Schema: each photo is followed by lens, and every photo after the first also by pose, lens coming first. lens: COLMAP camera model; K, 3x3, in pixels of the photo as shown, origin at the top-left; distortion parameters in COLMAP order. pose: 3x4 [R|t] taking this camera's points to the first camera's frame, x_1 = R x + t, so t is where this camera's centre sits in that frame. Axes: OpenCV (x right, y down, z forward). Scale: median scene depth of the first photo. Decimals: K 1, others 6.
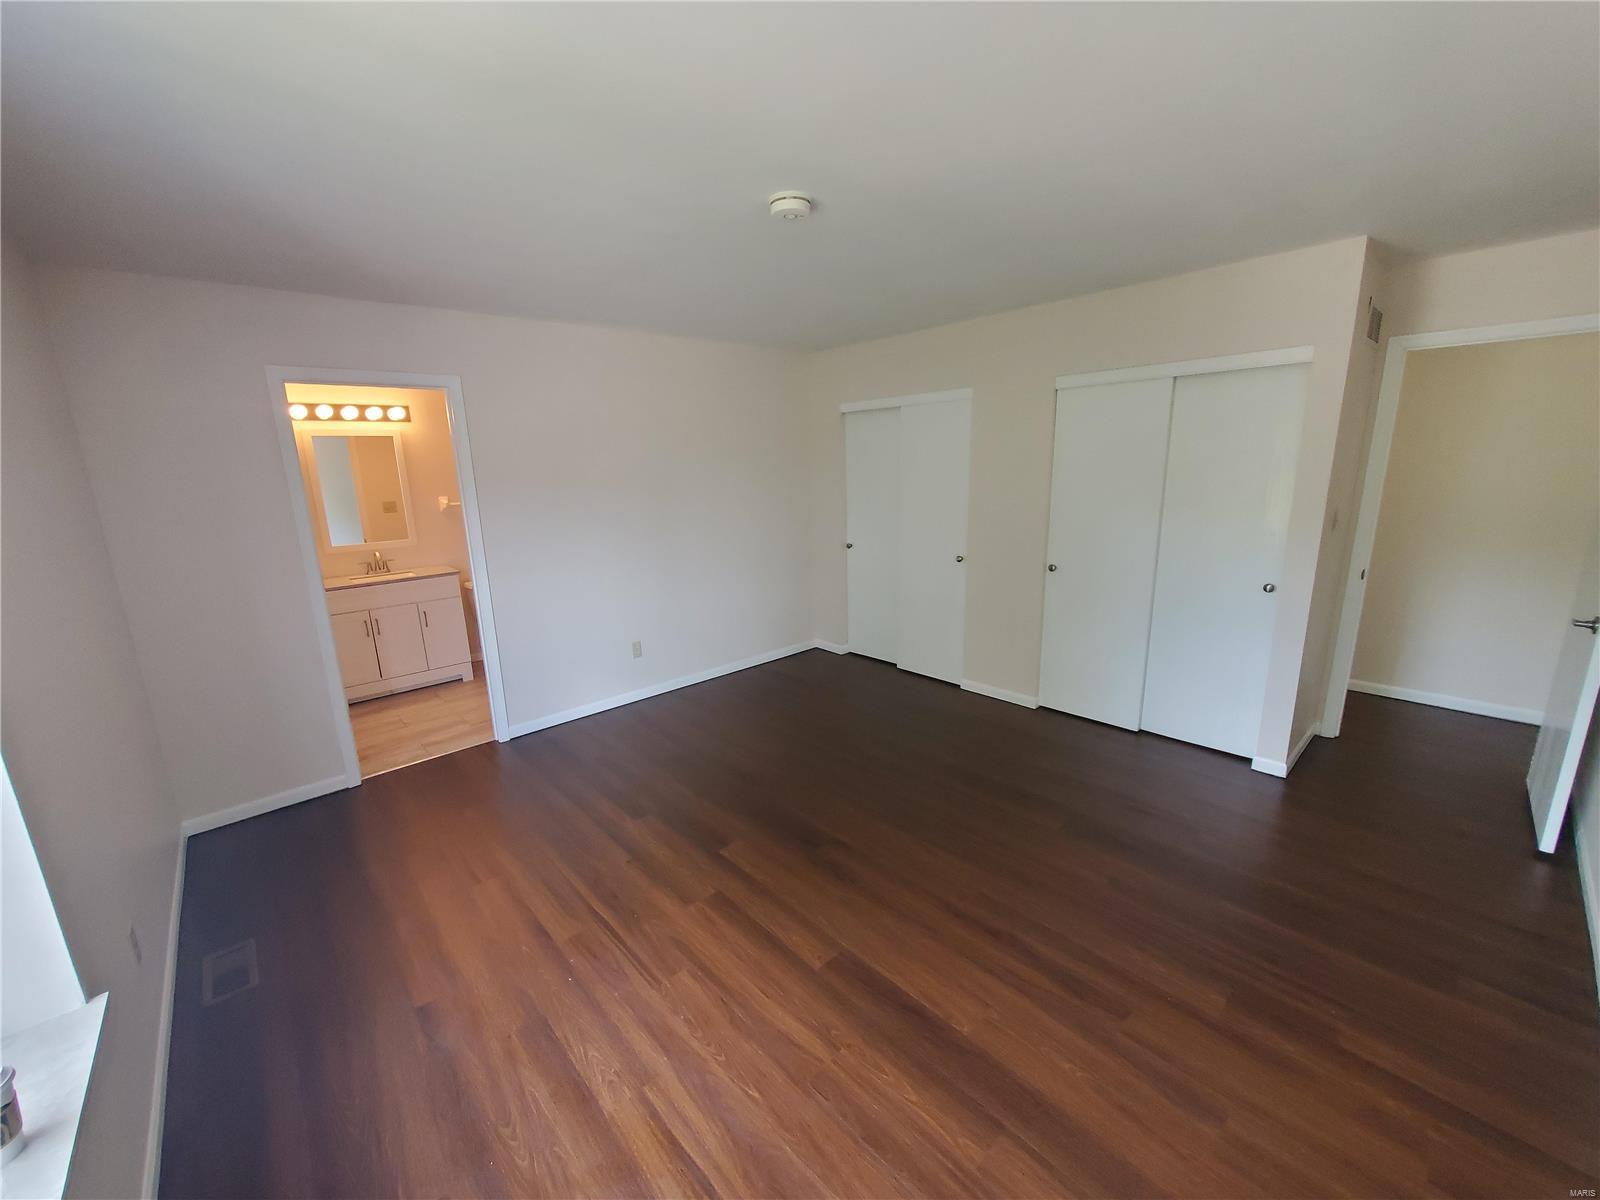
lens RADIAL K [[635.9, 0, 777.4], [0, 635.9, 596.0], [0, 0, 1]] dist [-0.001773, -0.000841]
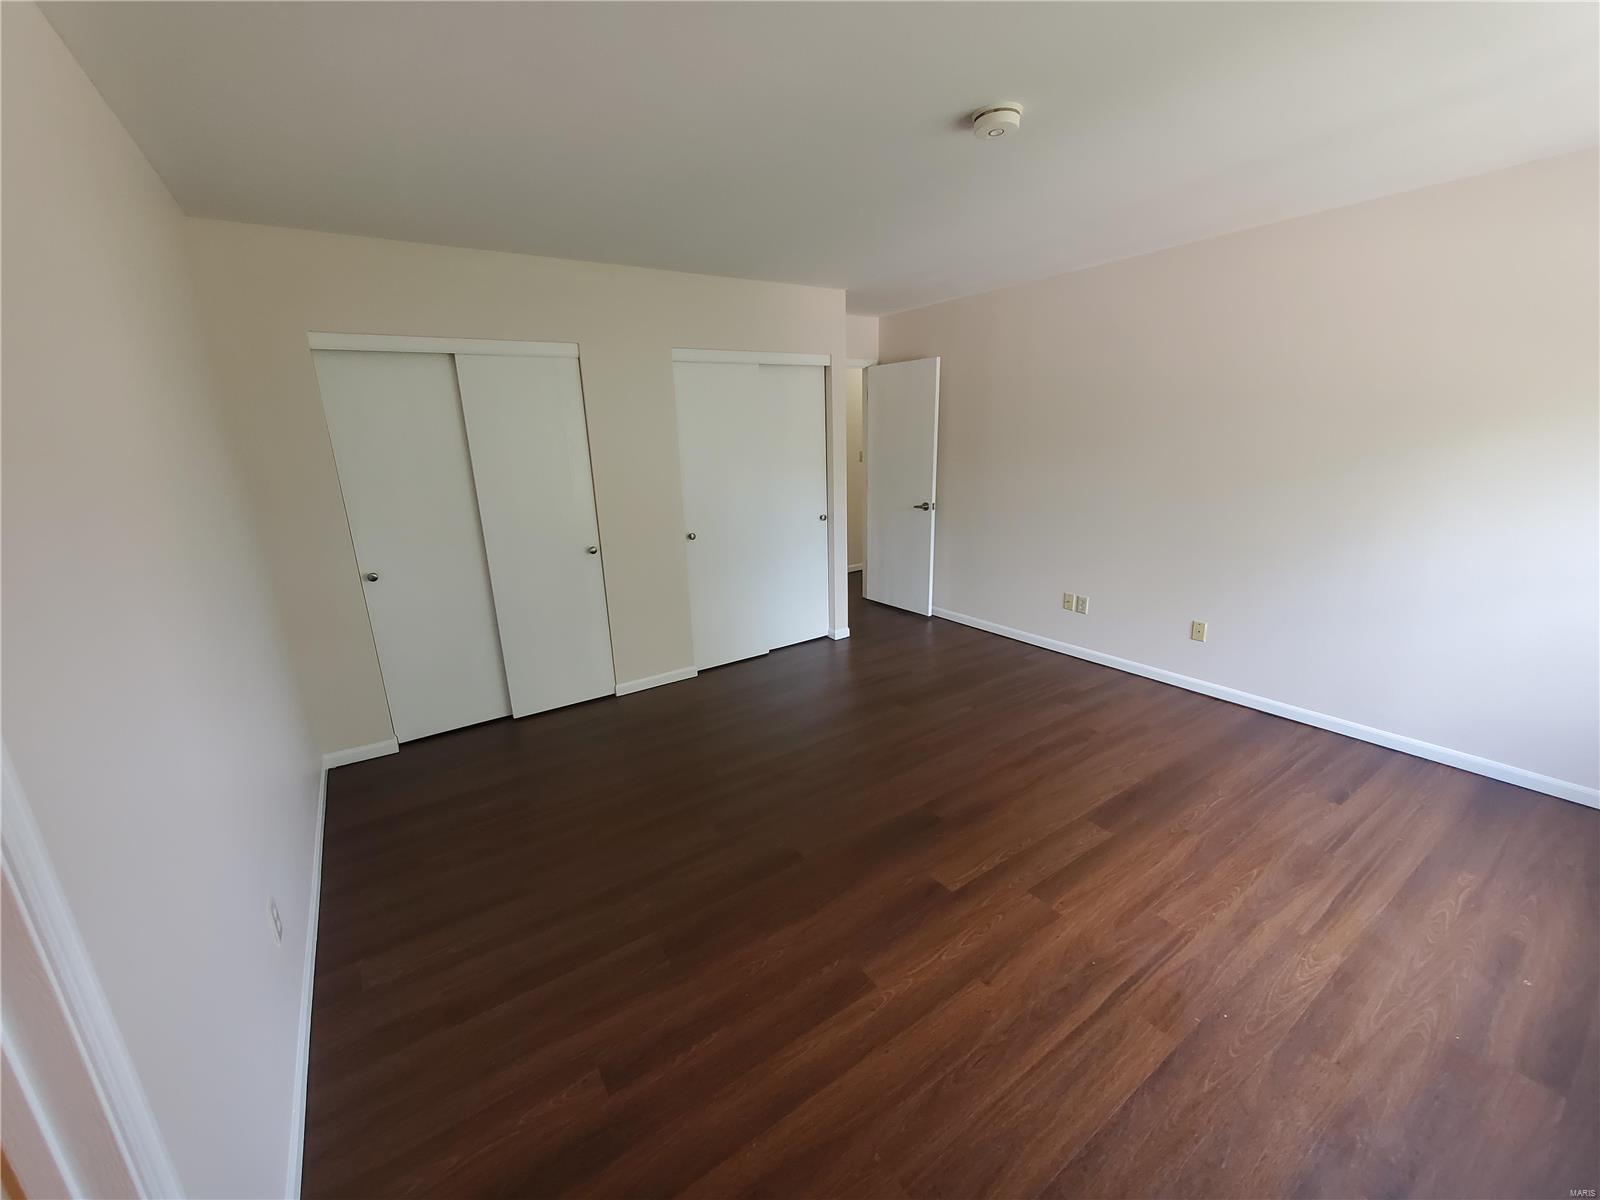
lens RADIAL K [[635.9, 0, 794.9], [0, 635.9, 595.9], [0, 0, 1]] dist [-0.001773, -0.000841]
pose [[0.124022, -0.223596, 0.966759, -1.130754], [0.232034, 0.953805, 0.190833, -0.218877], [-0.964769, 0.200653, 0.170175, 1.358407]]
